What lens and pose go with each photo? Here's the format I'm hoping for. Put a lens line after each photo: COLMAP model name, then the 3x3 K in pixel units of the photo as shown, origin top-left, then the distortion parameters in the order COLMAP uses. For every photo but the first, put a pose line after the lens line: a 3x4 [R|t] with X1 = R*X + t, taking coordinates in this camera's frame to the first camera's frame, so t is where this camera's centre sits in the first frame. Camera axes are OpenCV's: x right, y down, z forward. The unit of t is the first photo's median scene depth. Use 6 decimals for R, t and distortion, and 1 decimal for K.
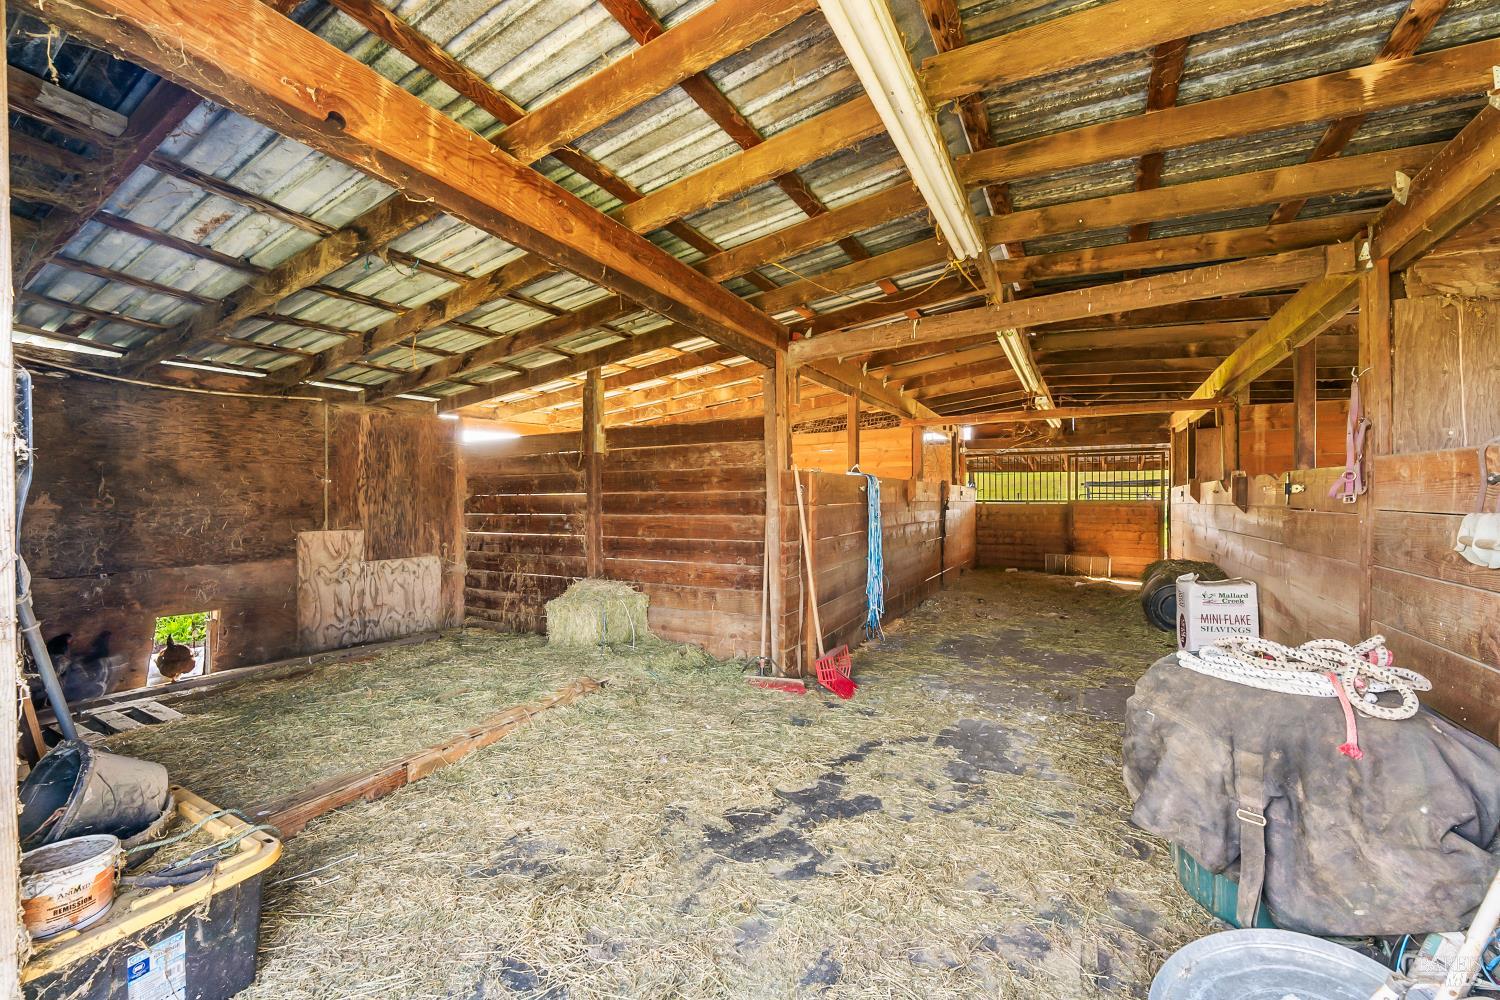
lens RADIAL K [[600.0, 0, 745.3], [0, 600.0, 502.8], [0, 0, 1]] dist [-0.000739, -0.000012]
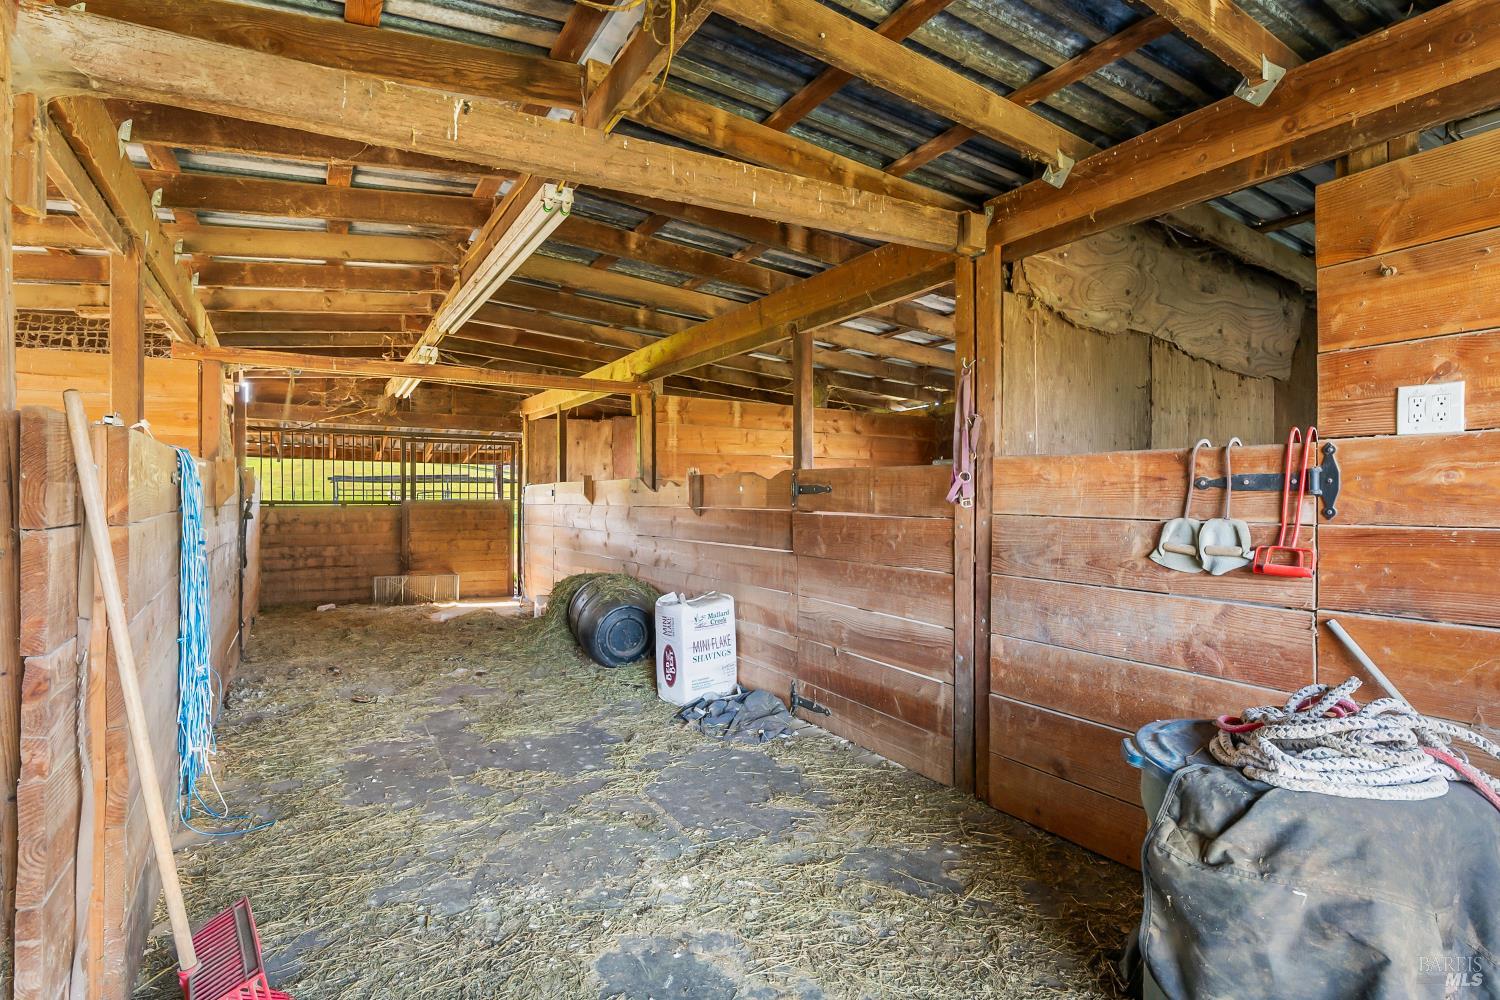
lens RADIAL K [[729.7, 0, 750.0], [0, 729.7, 500.0], [0, 0, 1]] dist [0.001732, 0.000062]
pose [[0.482952, -0.004173, 0.875637, -0.050281], [0.005903, 0.999981, 0.001509, -0.006014], [-0.875627, 0.004440, 0.482968, 0.338701]]
